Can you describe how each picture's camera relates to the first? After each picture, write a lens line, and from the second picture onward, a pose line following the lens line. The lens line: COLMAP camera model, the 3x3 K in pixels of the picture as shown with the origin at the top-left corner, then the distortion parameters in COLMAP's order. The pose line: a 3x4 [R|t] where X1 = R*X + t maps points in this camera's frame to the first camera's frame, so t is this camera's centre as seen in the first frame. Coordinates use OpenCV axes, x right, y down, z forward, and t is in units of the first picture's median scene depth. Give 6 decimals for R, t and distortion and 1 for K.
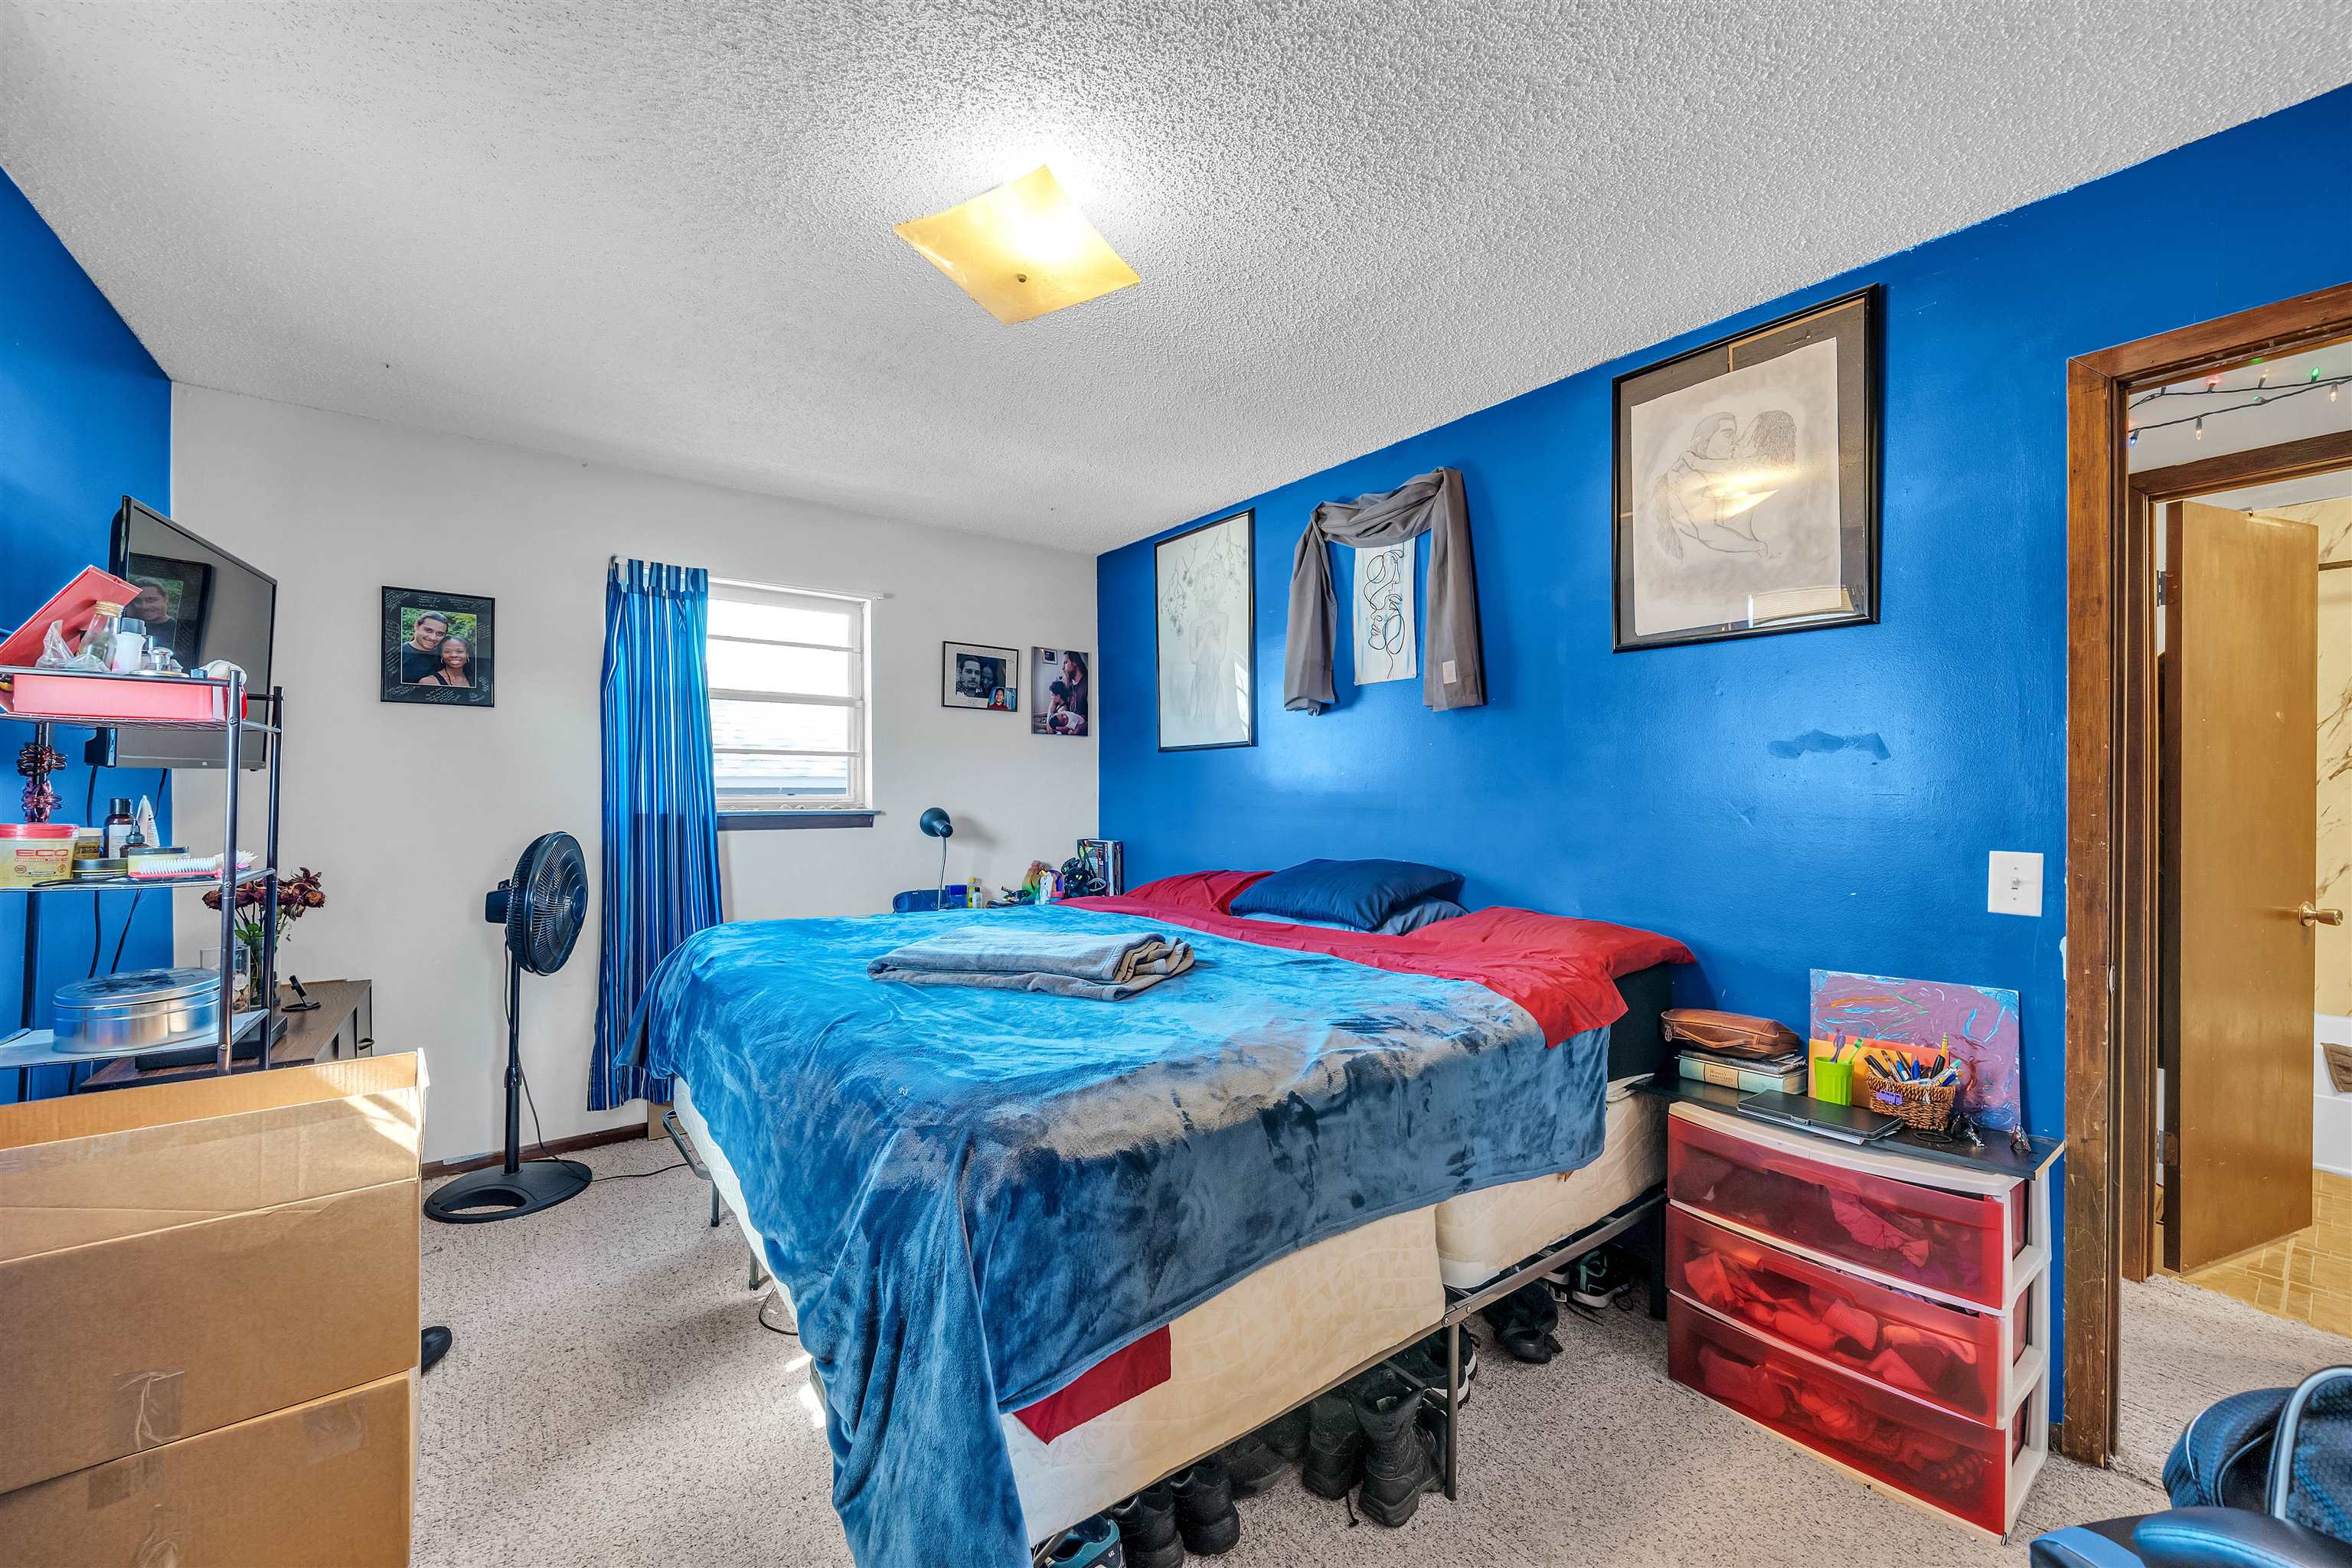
lens RADIAL K [[896.7, 0, 1176.0], [0, 896.7, 784.0], [0, 0, 1]] dist [-0.001556, -0.000070]
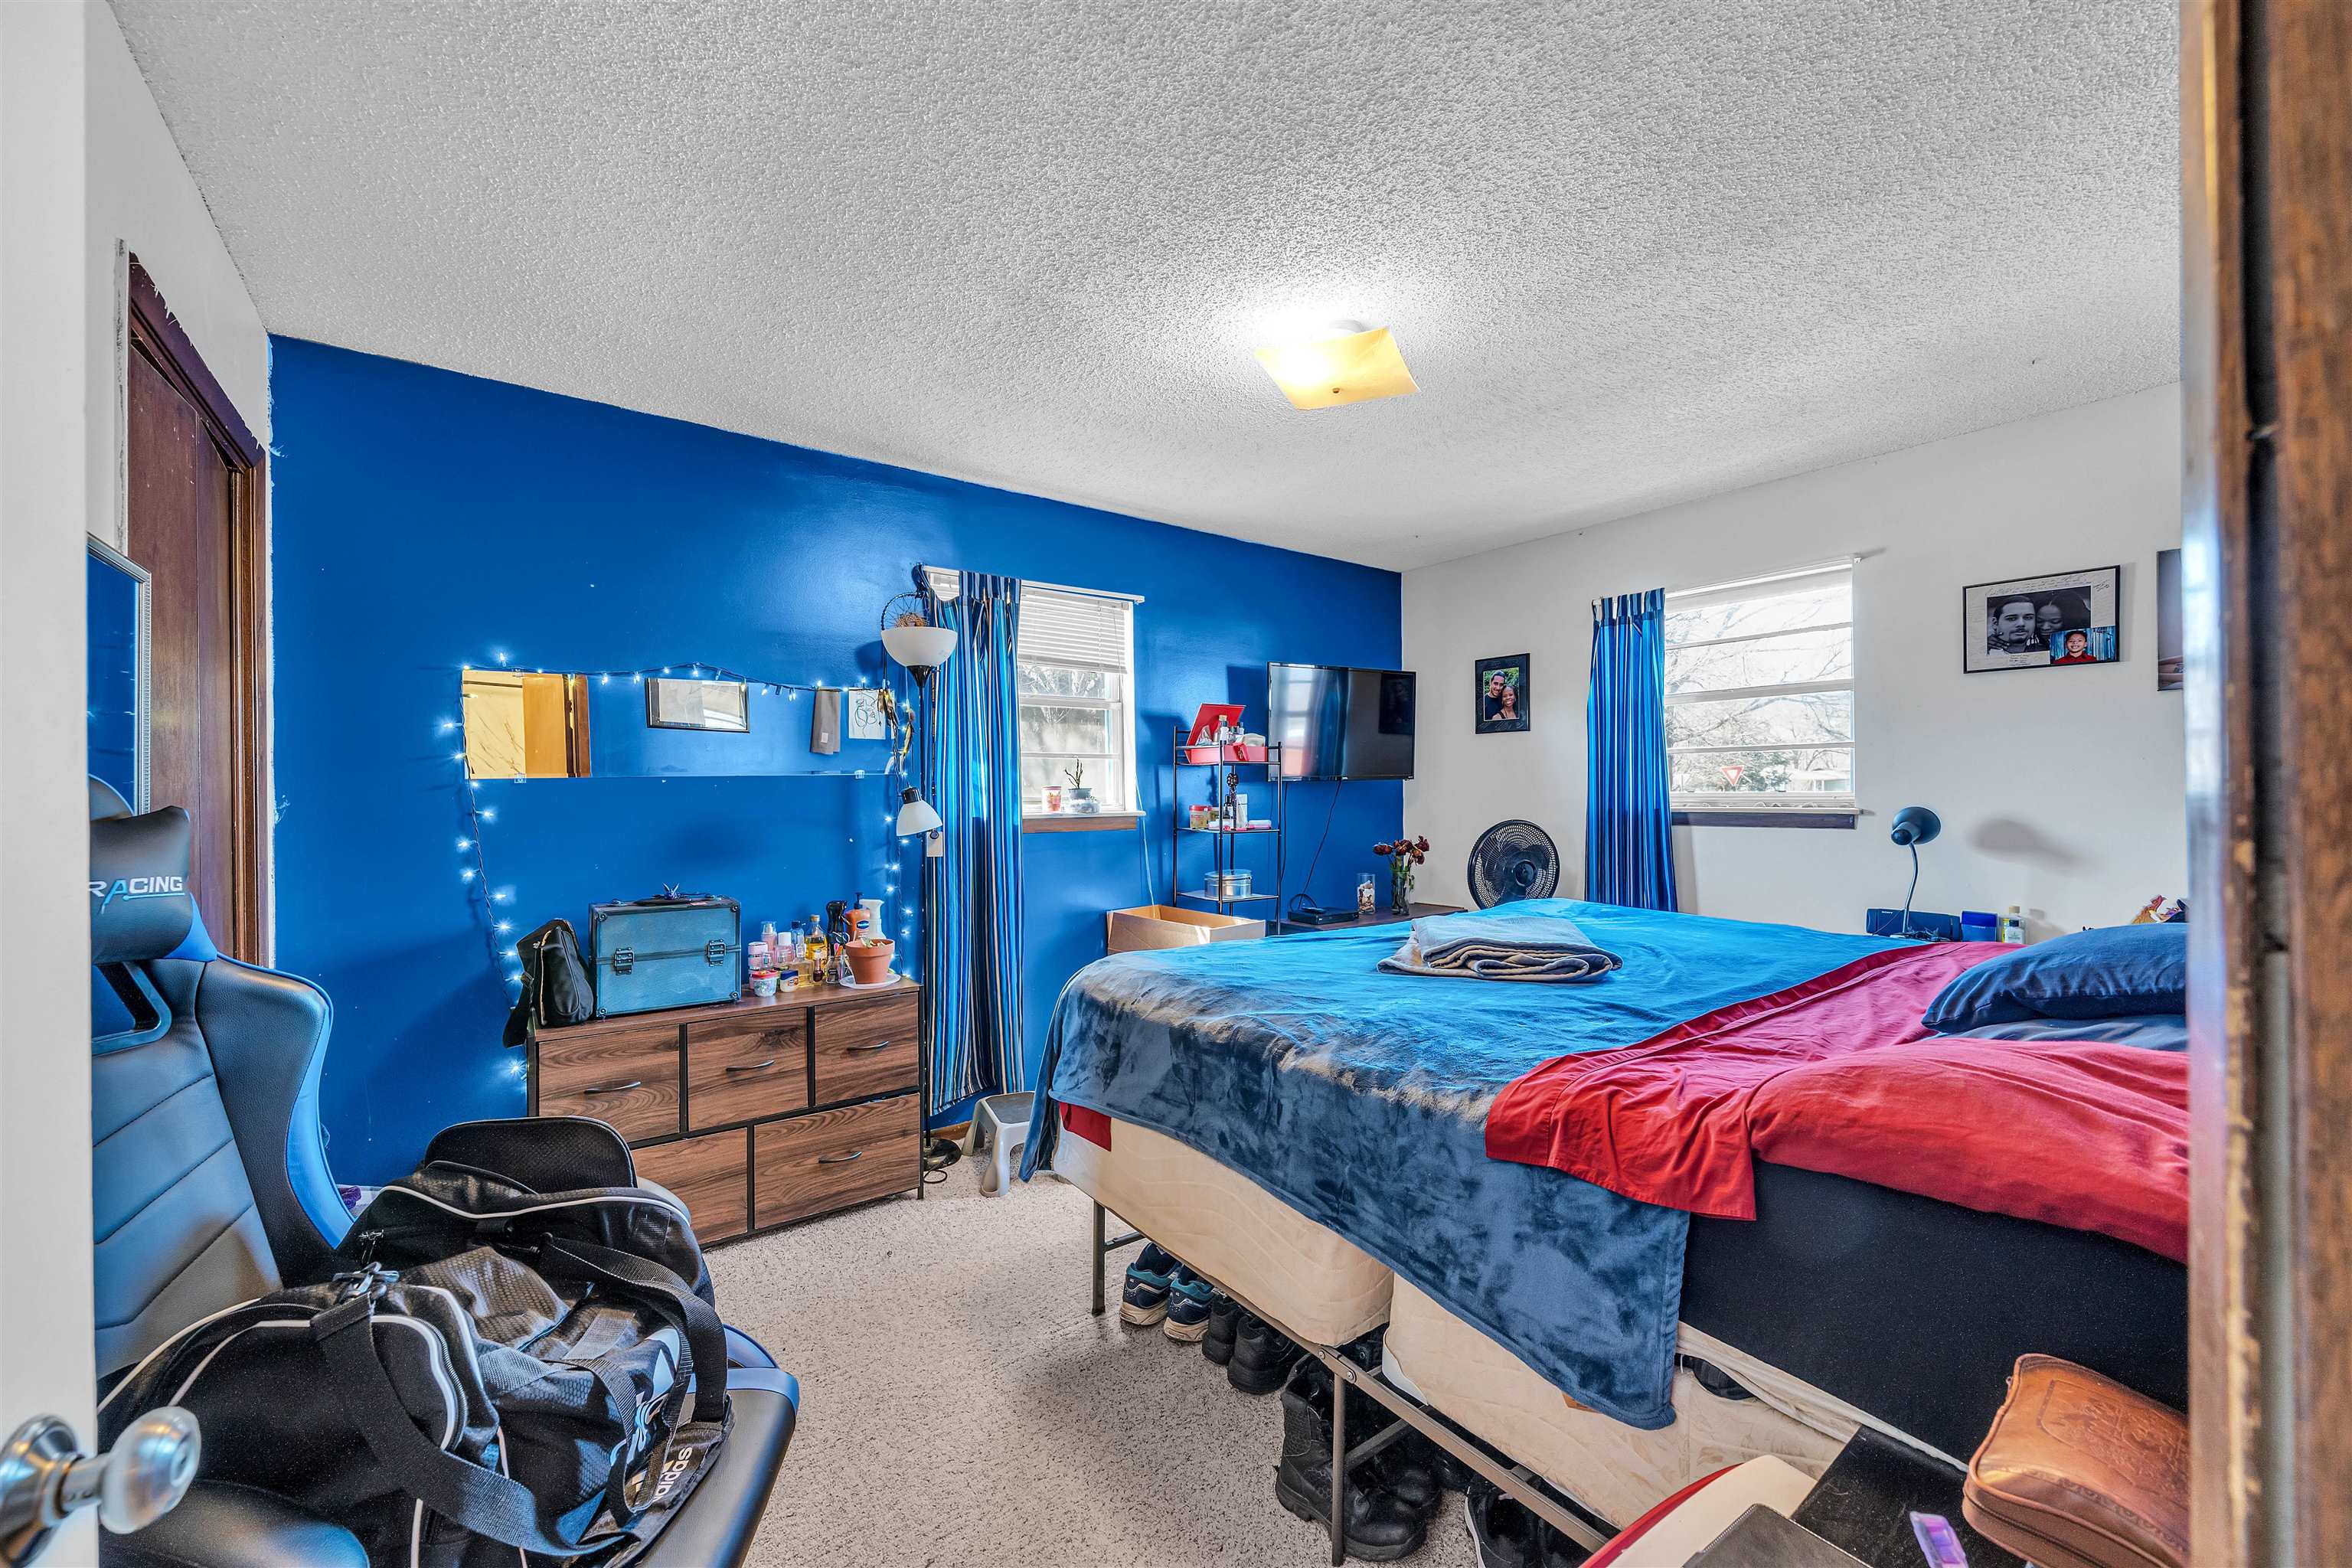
lens RADIAL K [[896.7, 0, 1176.0], [0, 896.7, 784.0], [0, 0, 1]] dist [-0.001556, -0.000070]
pose [[-0.000137, -0.012819, -0.999918, 0.590288], [0.015201, 0.999802, -0.012820, 0.006980], [0.999884, -0.015202, 0.000058, 0.407406]]
